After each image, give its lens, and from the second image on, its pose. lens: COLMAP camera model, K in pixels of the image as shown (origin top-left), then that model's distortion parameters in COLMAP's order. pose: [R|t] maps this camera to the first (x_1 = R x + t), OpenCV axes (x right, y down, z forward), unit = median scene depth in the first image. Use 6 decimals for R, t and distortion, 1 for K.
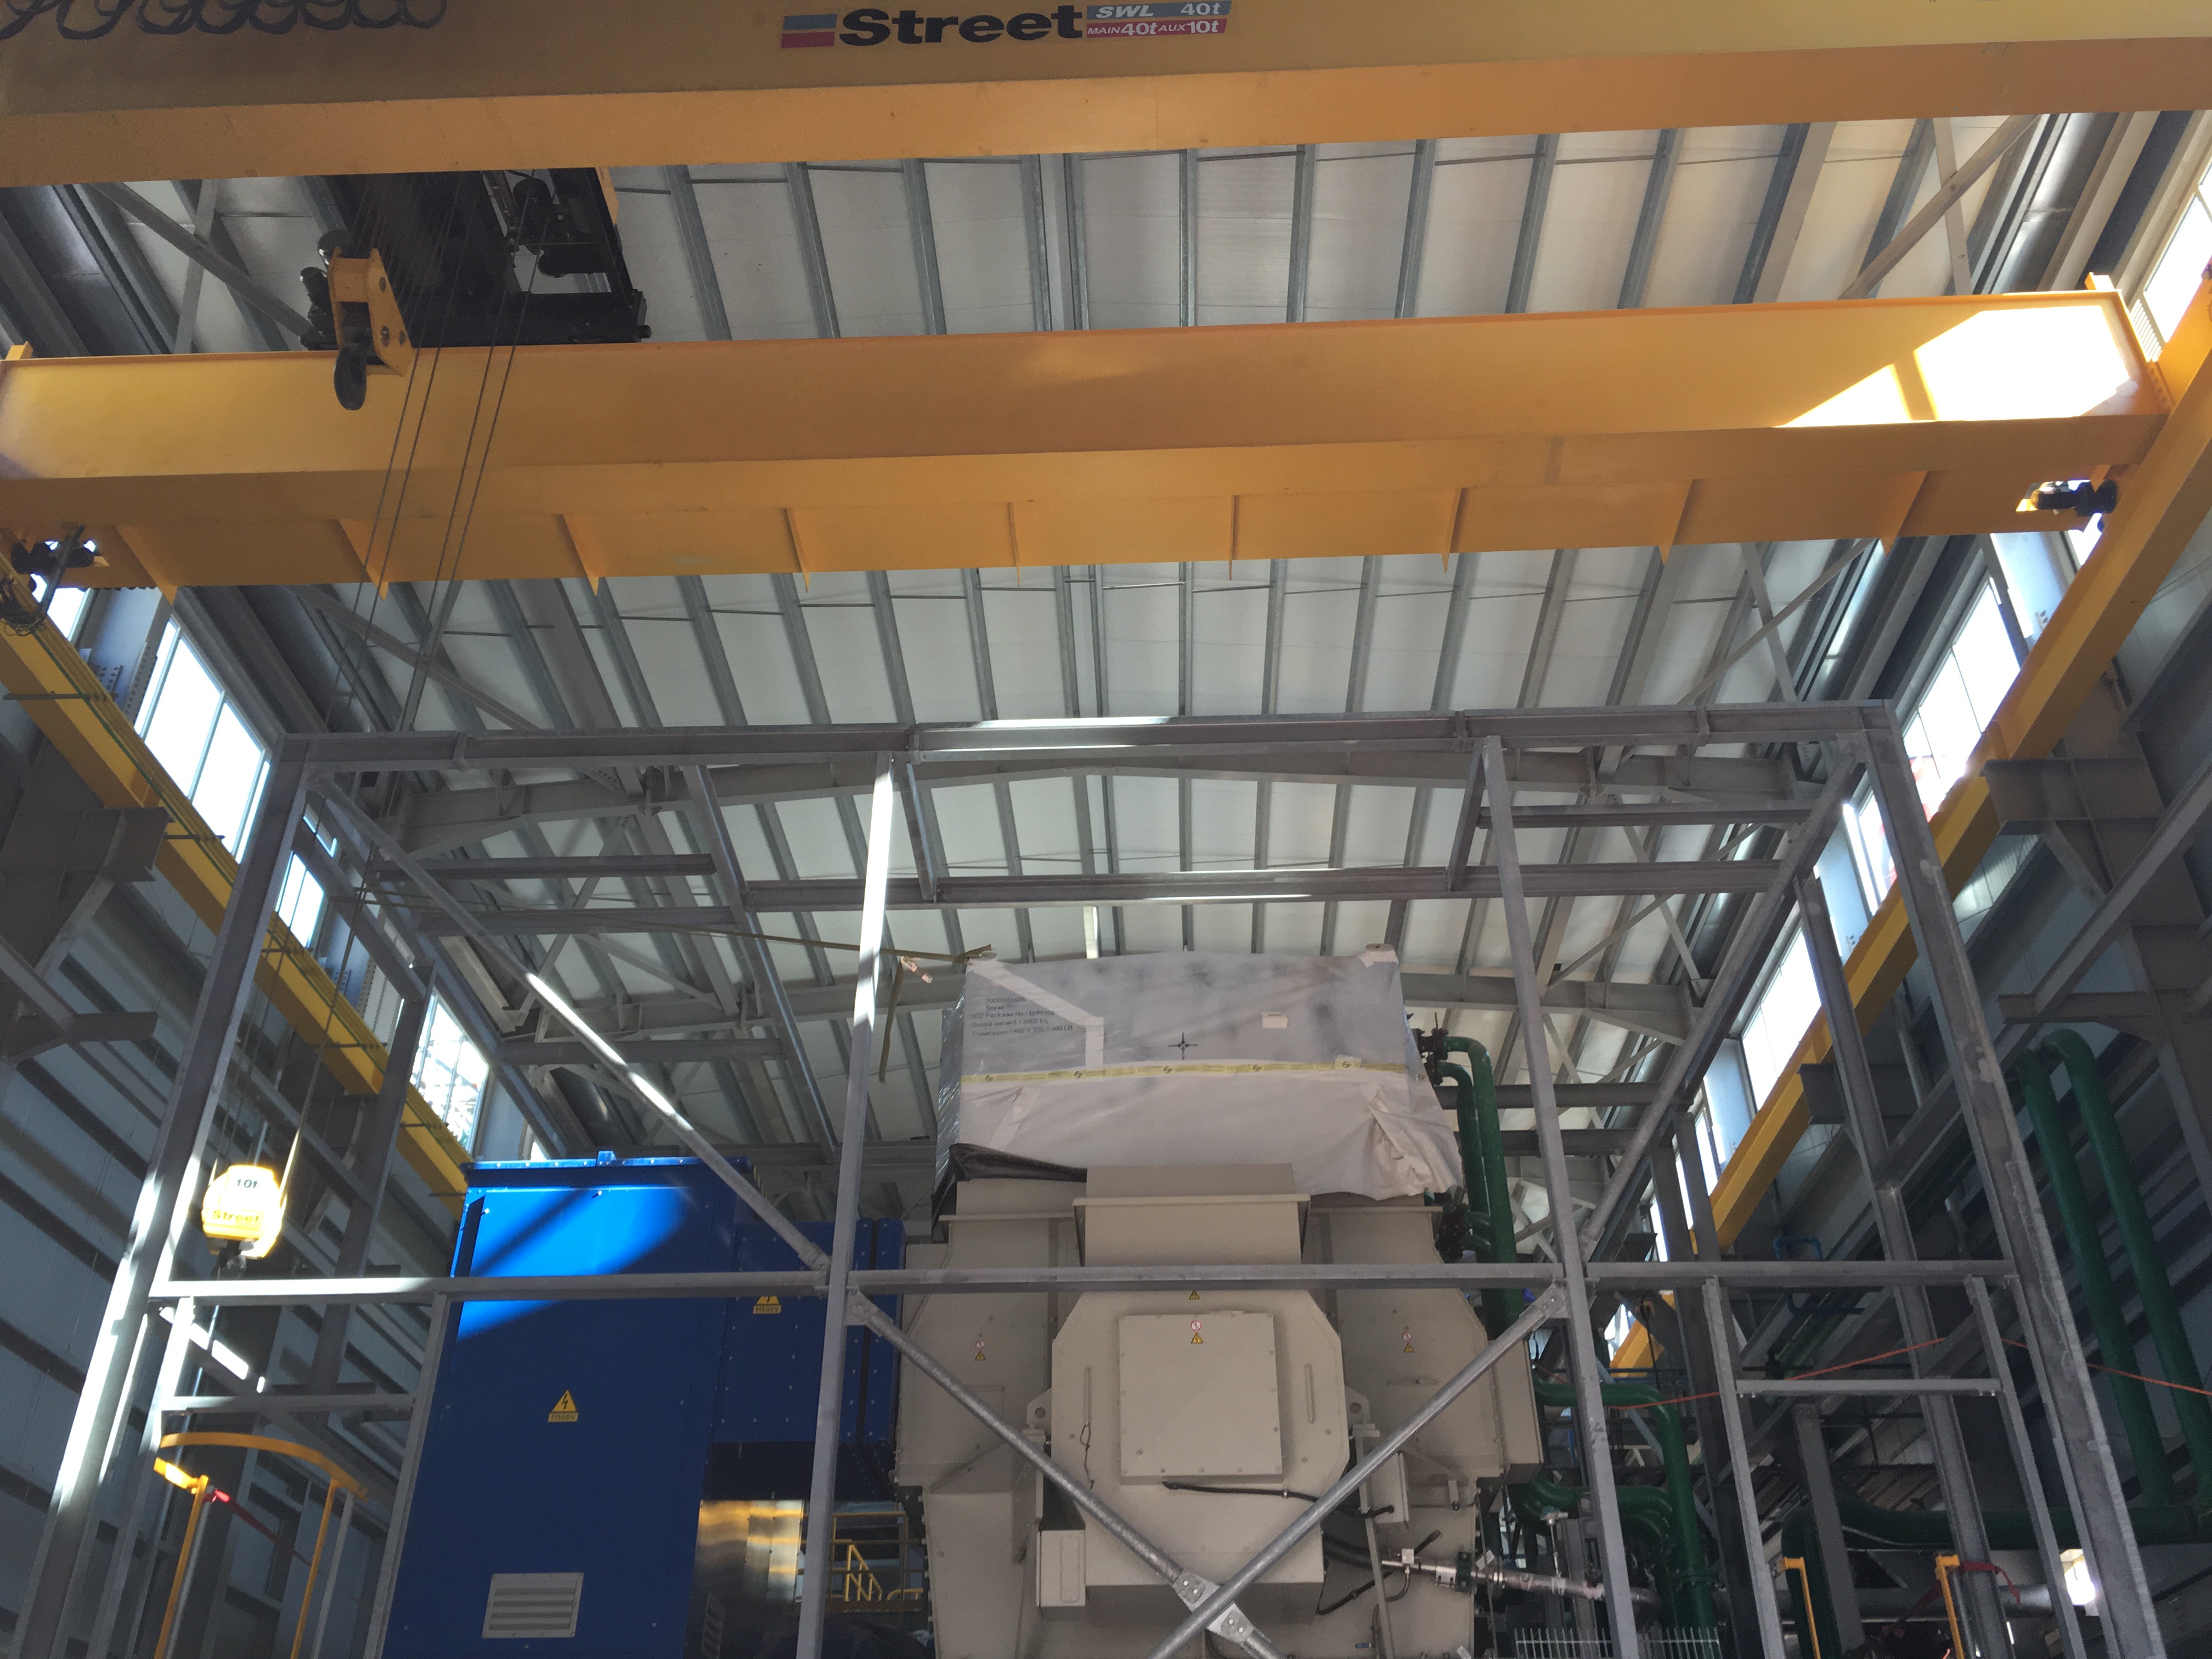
lens RADIAL K [[1898.2, 0, 1107.7], [0, 1898.2, 795.8], [0, 0, 1]] dist [0.102602, -0.145086]
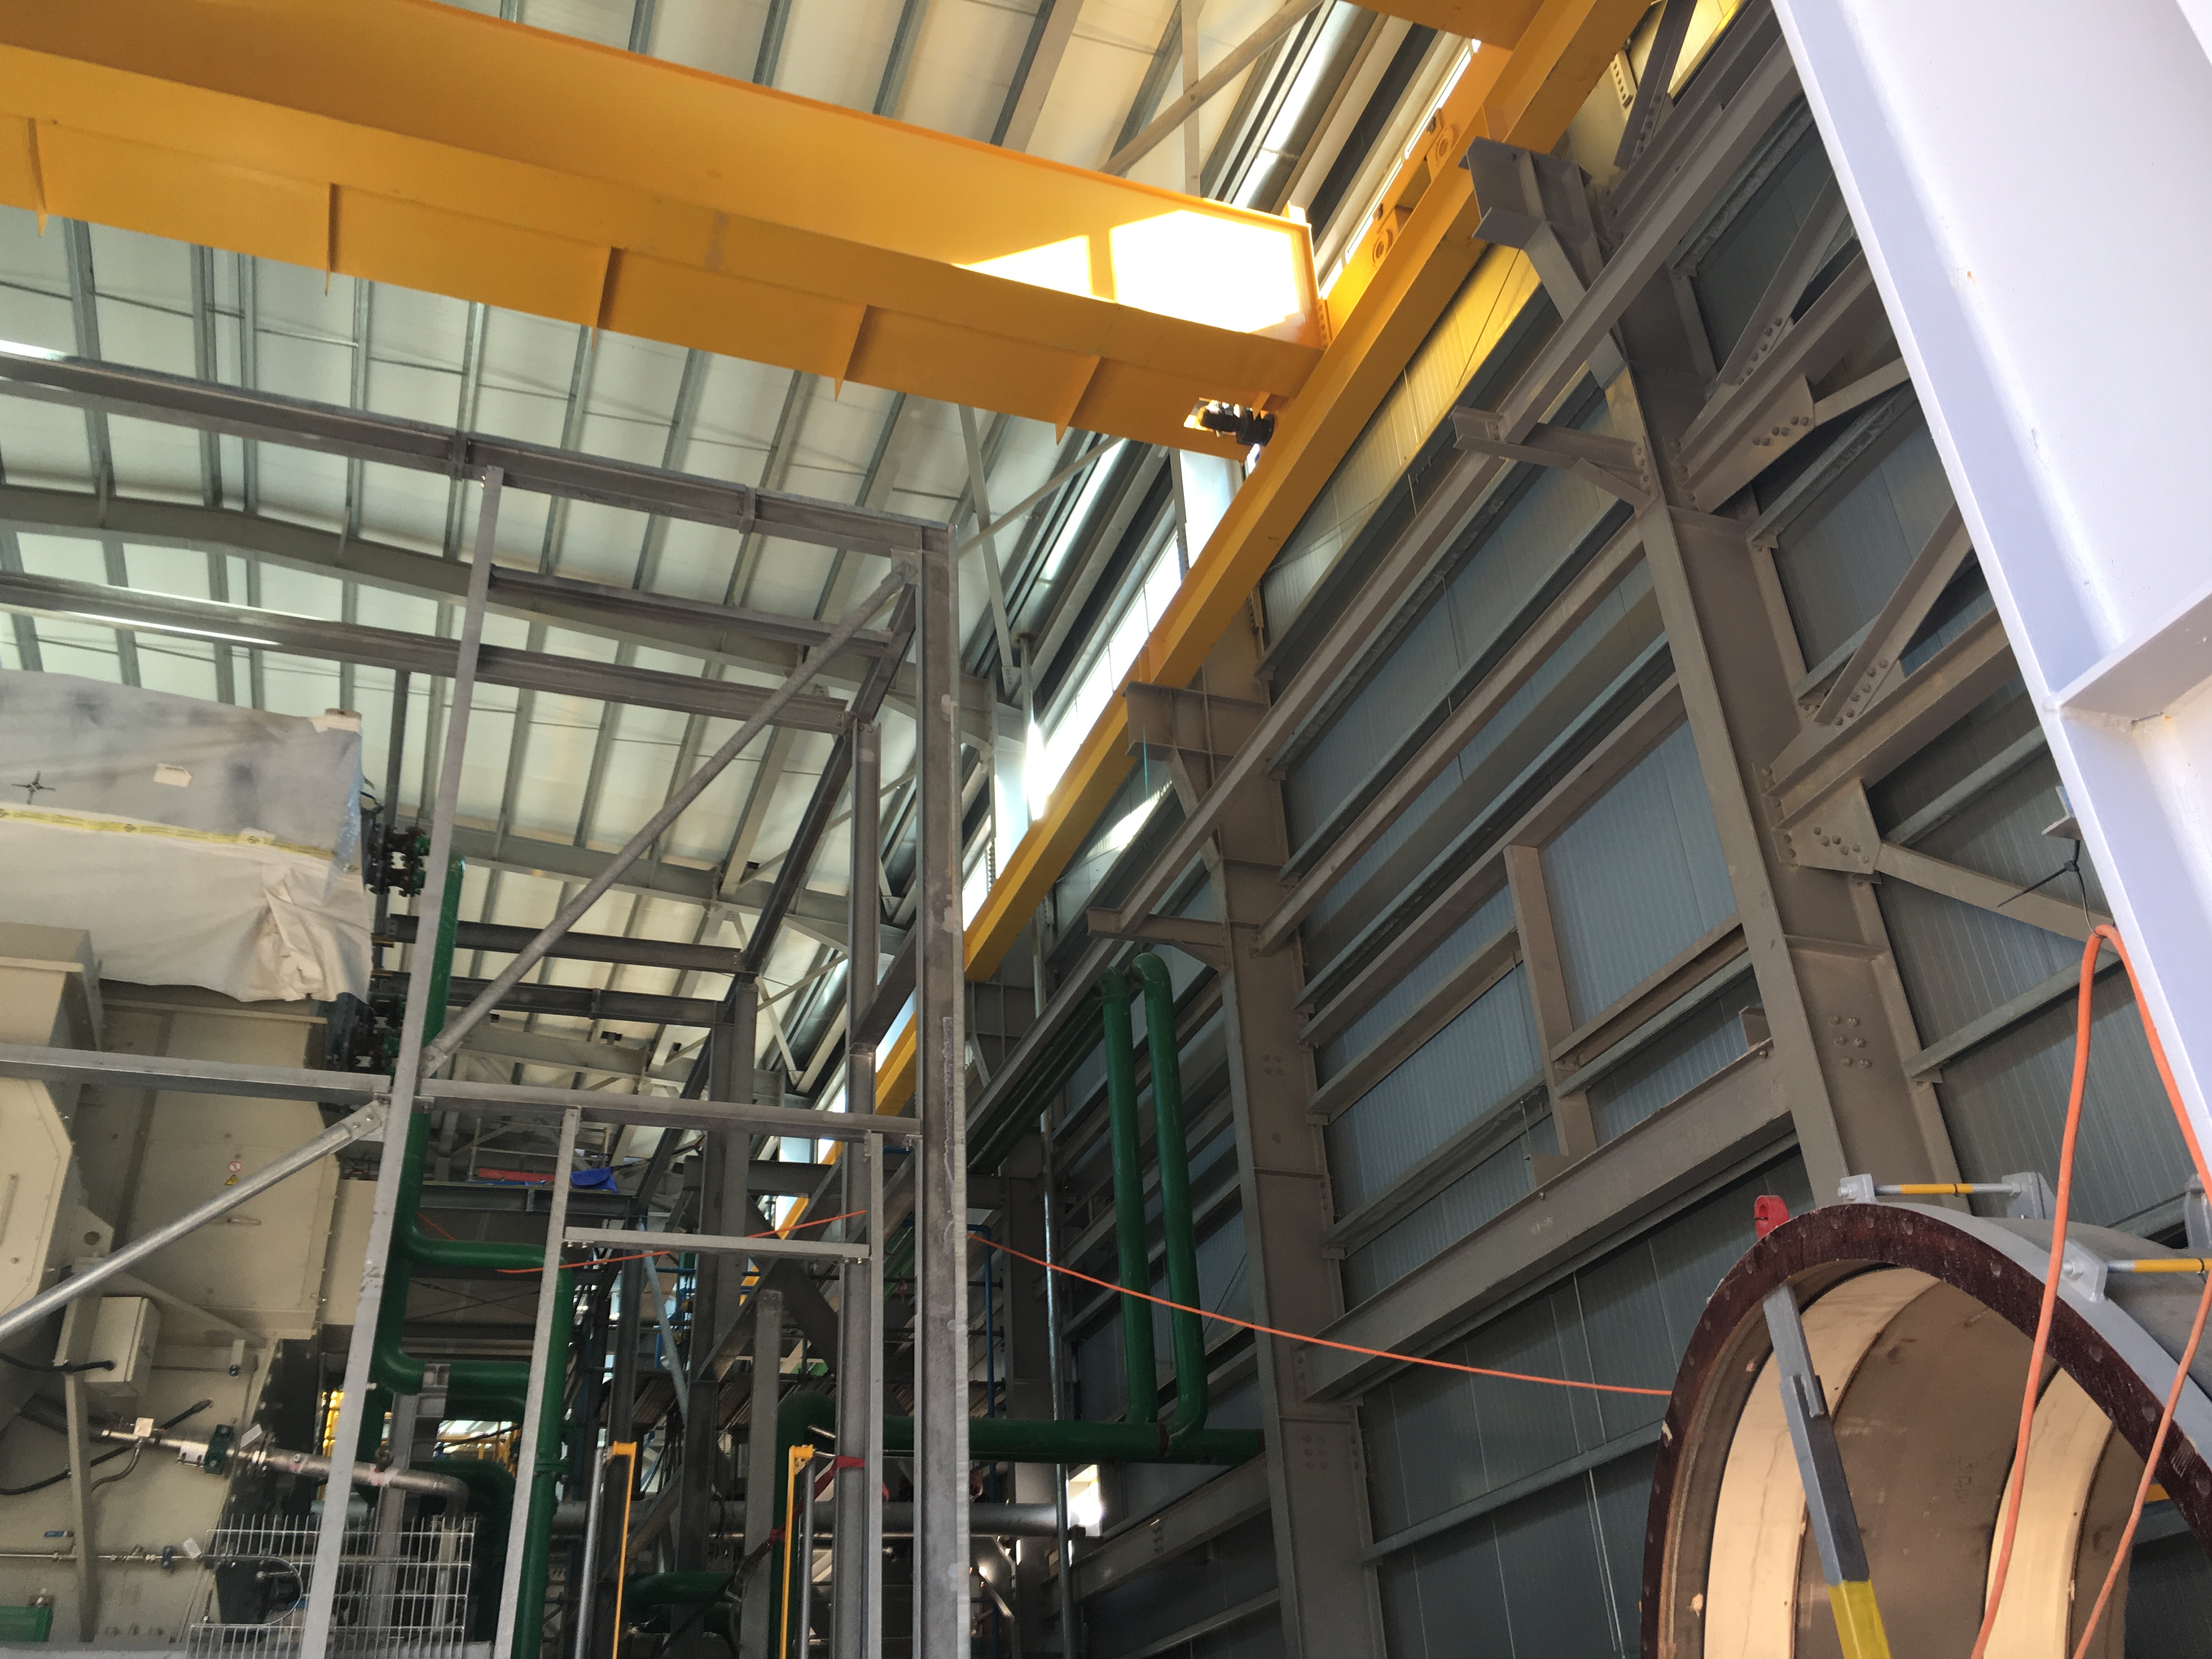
lens RADIAL K [[1894.9, 0, 1093.9], [0, 1894.9, 790.0], [0, 0, 1]] dist [0.106614, -0.156087]
pose [[0.928751, 0.157201, 0.335723, 0.177669], [-0.167135, 0.985934, 0.000707, 0.059939], [-0.330890, -0.056767, 0.941960, 0.117268]]
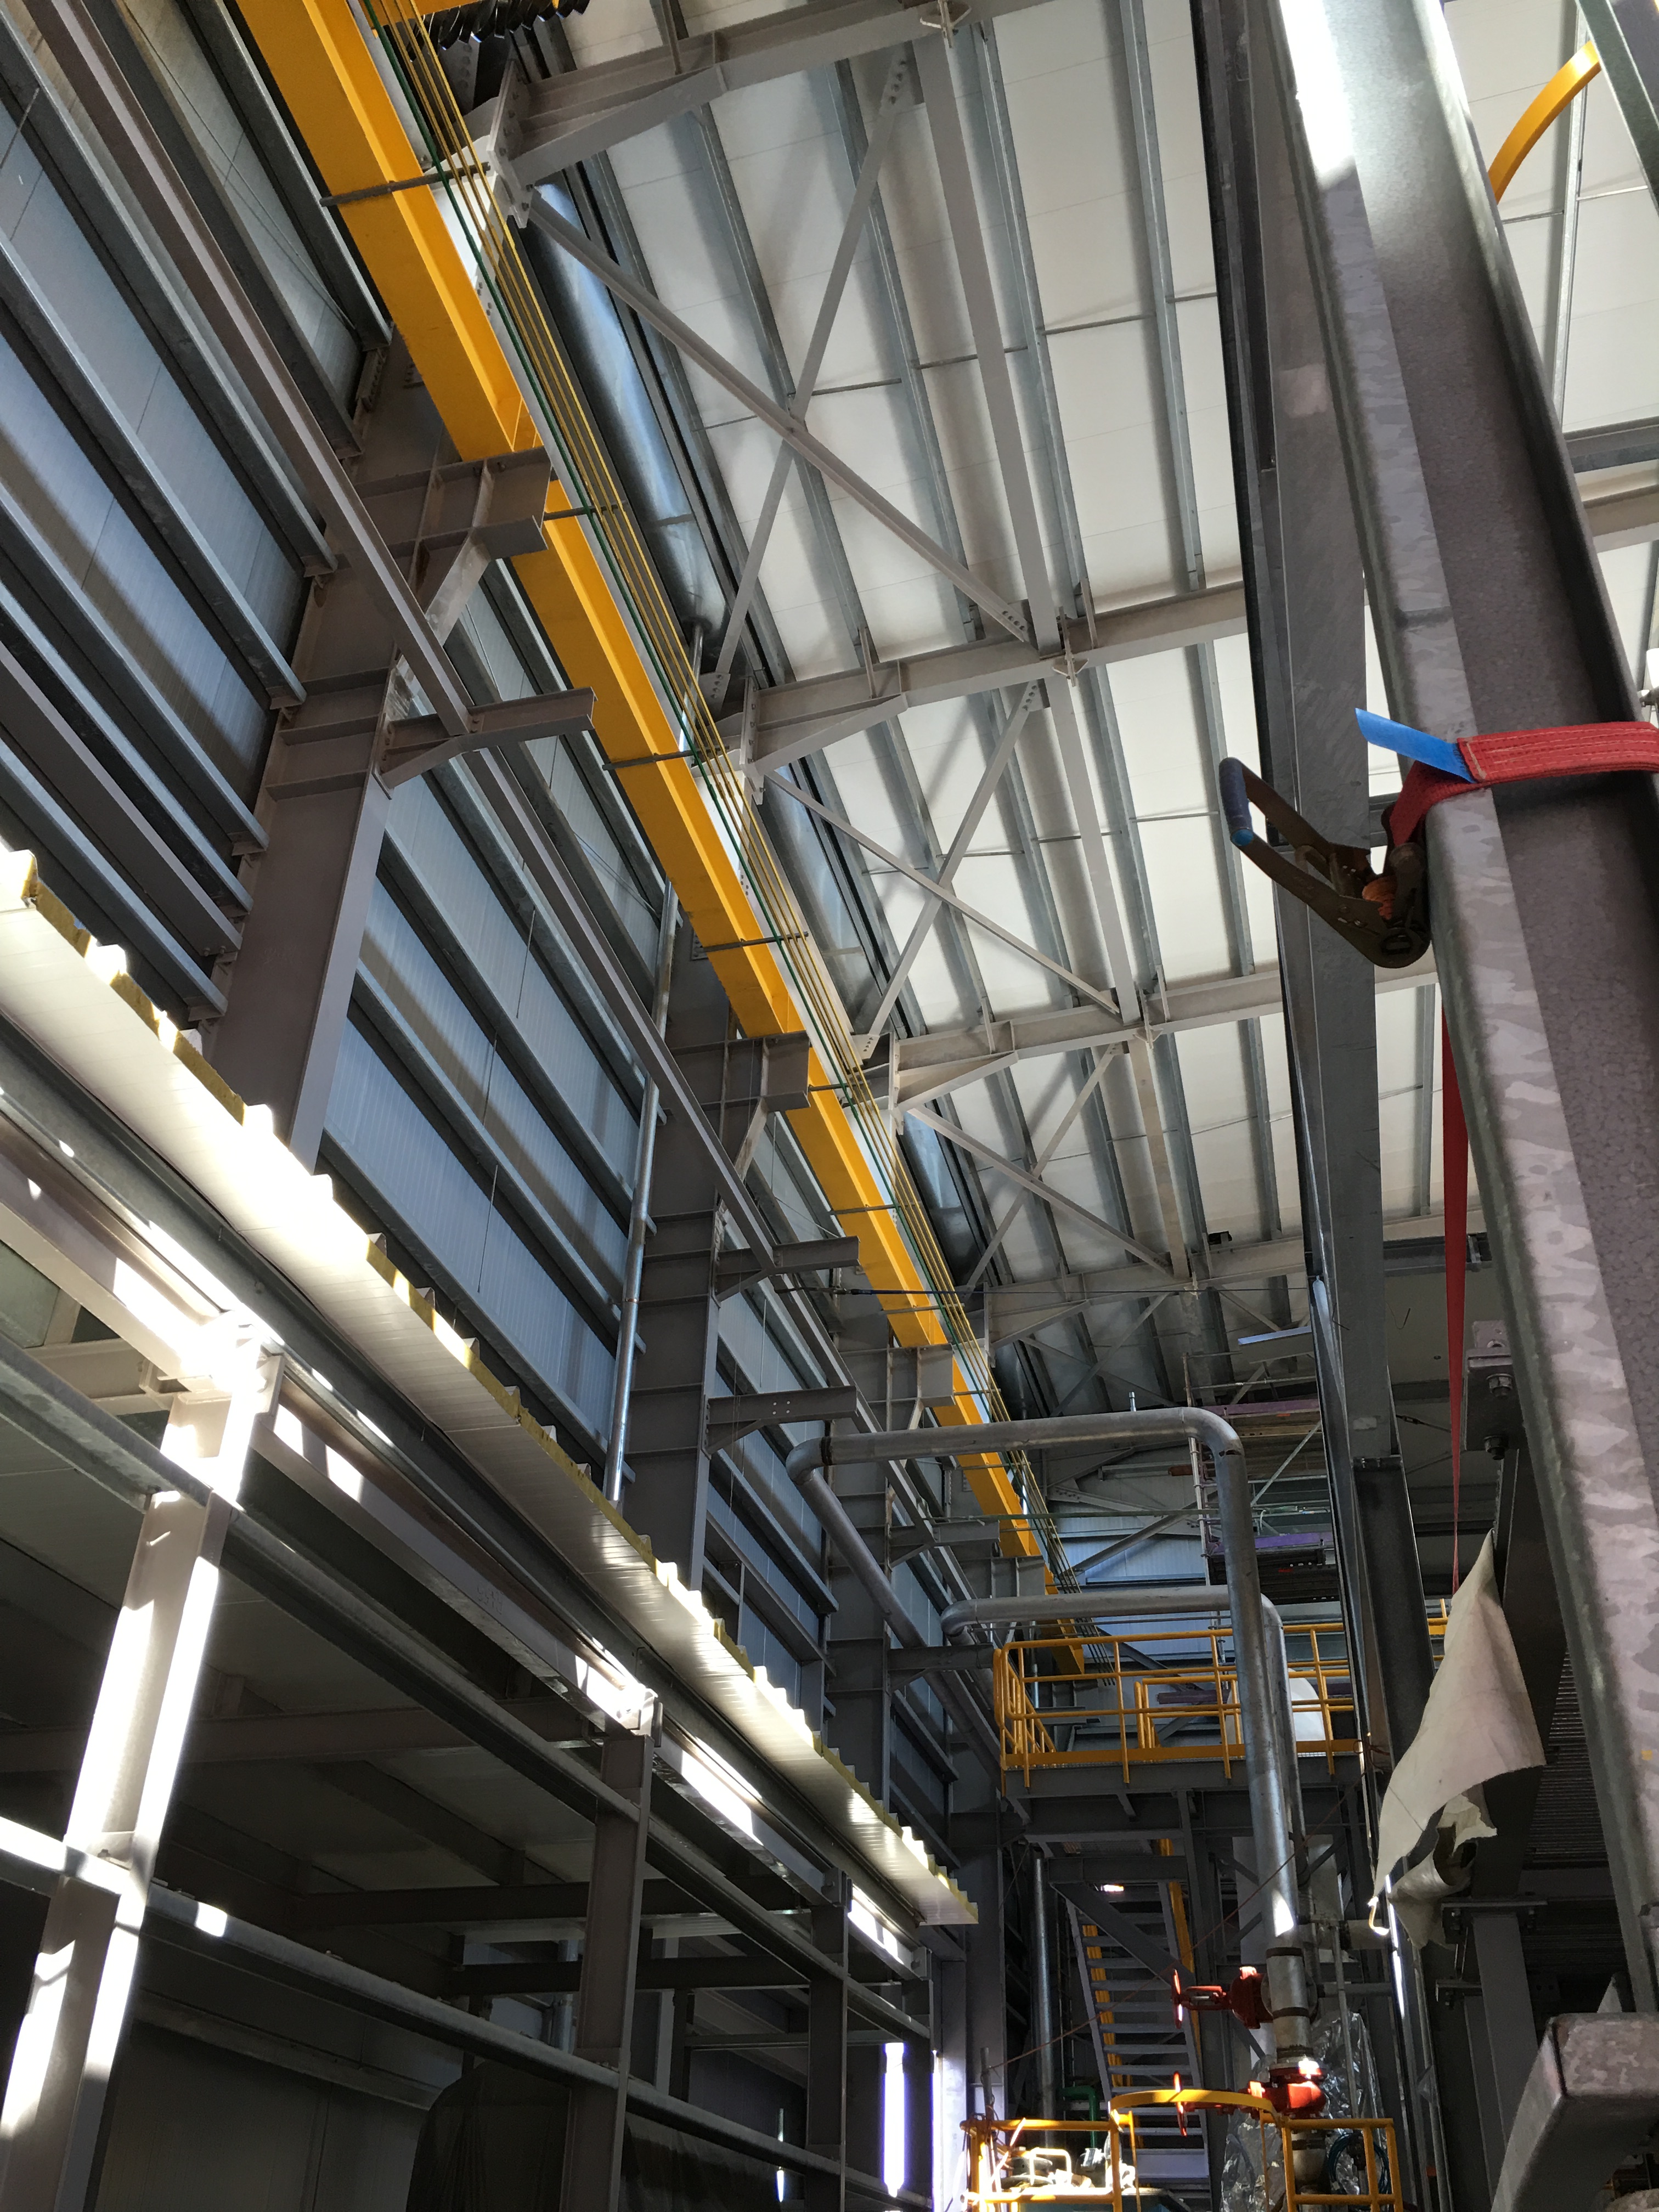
lens RADIAL K [[1907.2, 0, 885.6], [0, 1907.2, 1072.8], [0, 0, 1]] dist [0.056815, -0.009718]
pose [[0.981272, -0.095524, -0.167272, -0.439104], [0.094858, 0.995419, -0.011986, 0.356984], [0.167650, -0.004106, 0.985838, 0.577407]]
